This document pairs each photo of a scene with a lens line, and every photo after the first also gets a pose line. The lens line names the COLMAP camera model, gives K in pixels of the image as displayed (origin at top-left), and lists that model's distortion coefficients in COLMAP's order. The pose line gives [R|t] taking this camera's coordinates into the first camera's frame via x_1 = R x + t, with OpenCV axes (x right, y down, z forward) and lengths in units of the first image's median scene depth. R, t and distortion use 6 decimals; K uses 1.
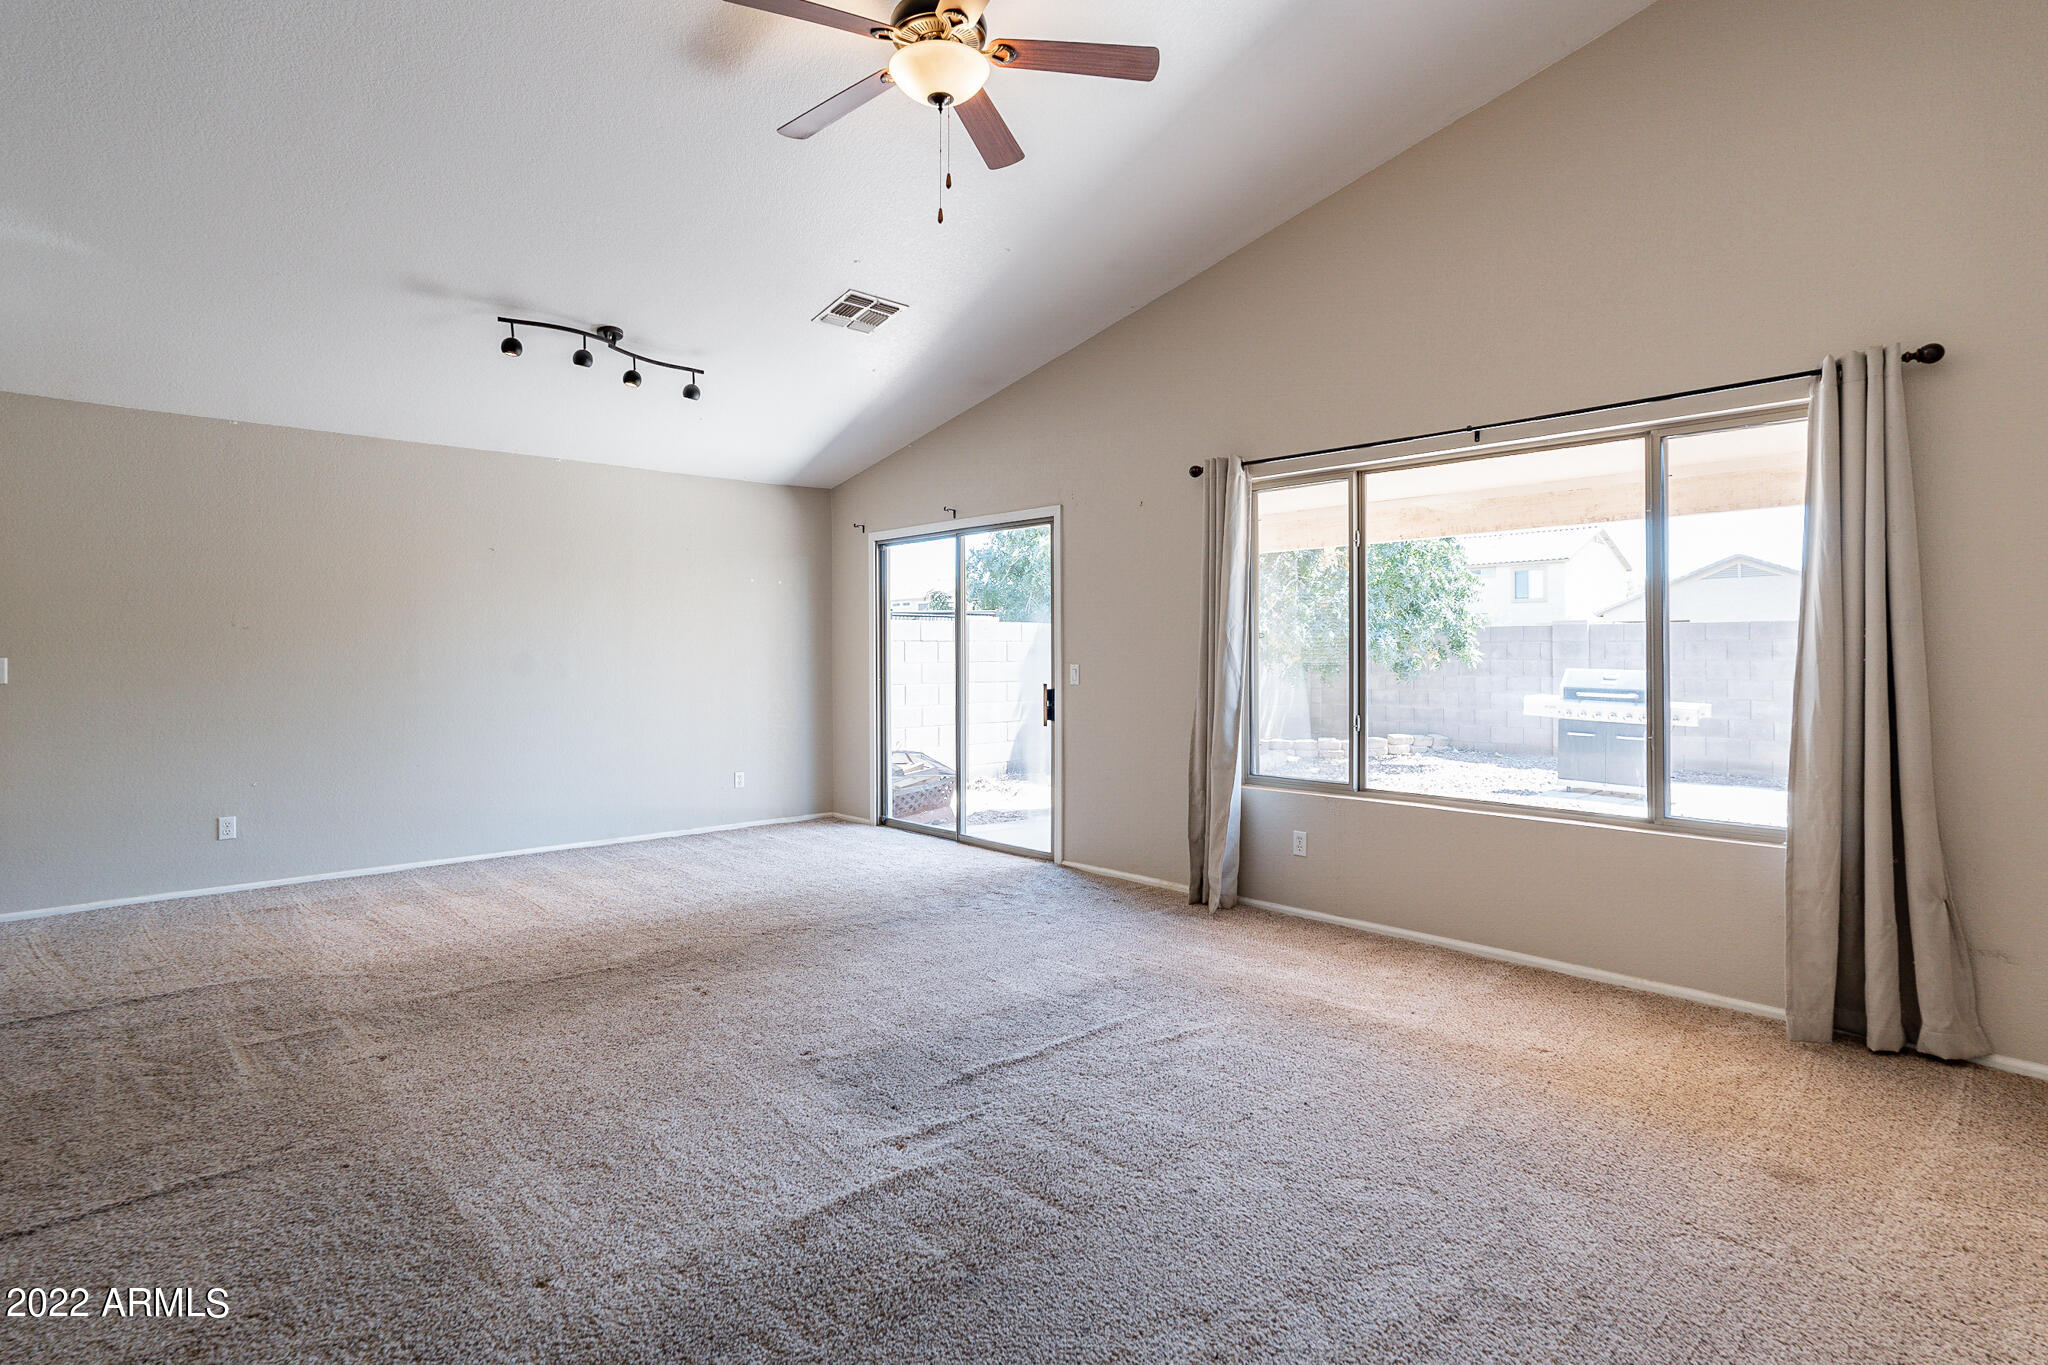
lens RADIAL K [[1060.0, 0, 1022.2], [0, 1060.0, 666.0], [0, 0, 1]] dist [-0.001423, 0.003605]
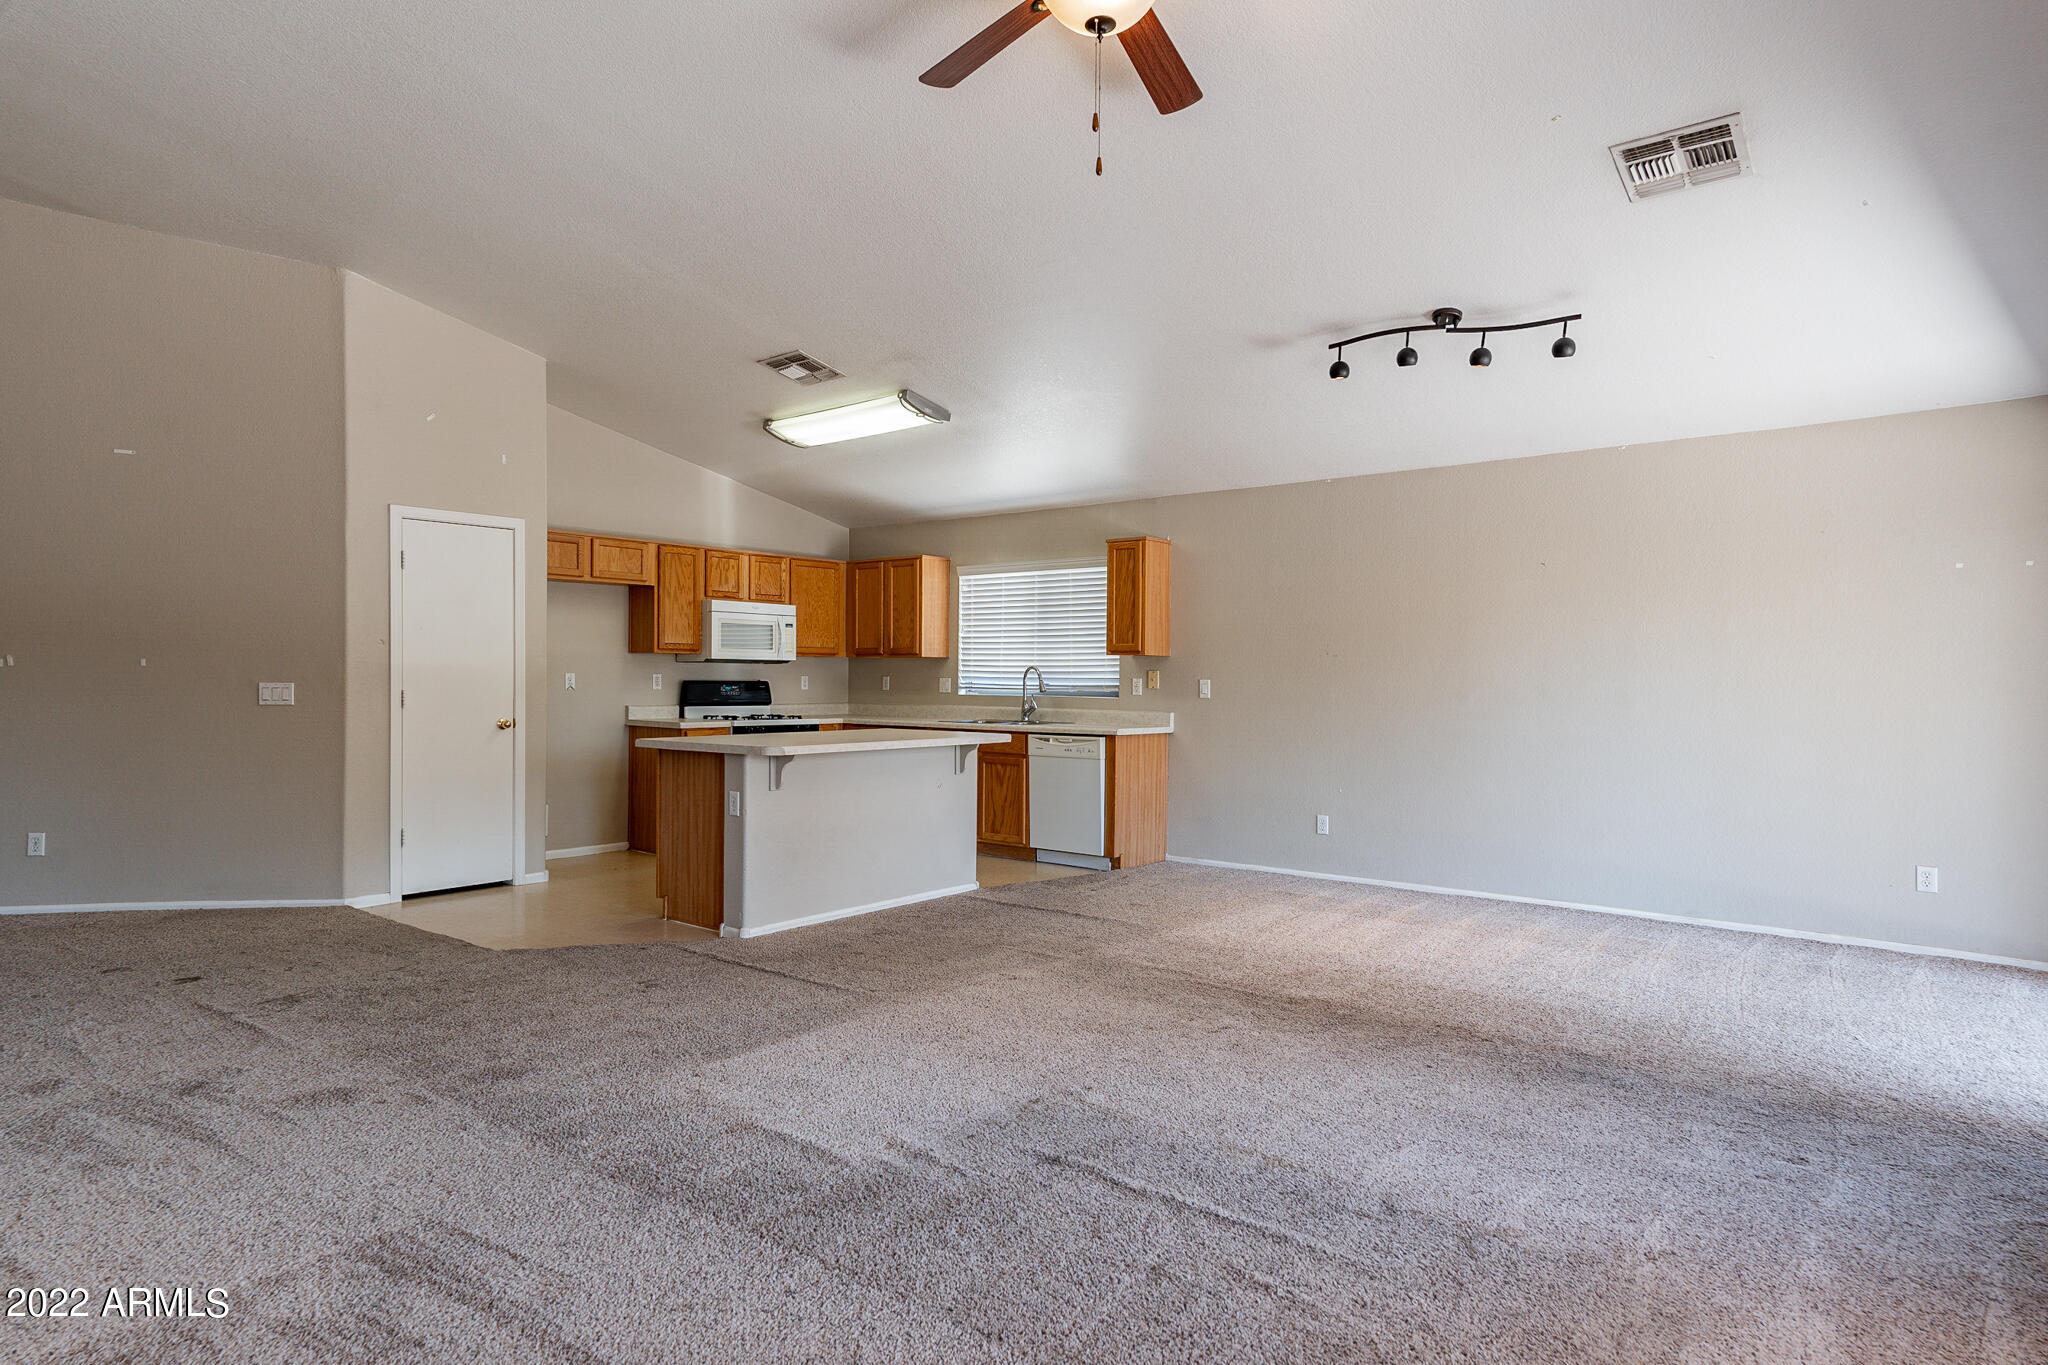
lens RADIAL K [[1207.3, 0, 1018.4], [0, 1207.3, 687.8], [0, 0, 1]] dist [0.040444, 0.001182]
pose [[0.128363, 0.011372, -0.991662, 0.706637], [-0.020786, 0.999745, 0.008774, -0.005979], [0.991509, 0.019487, 0.128567, 0.634094]]
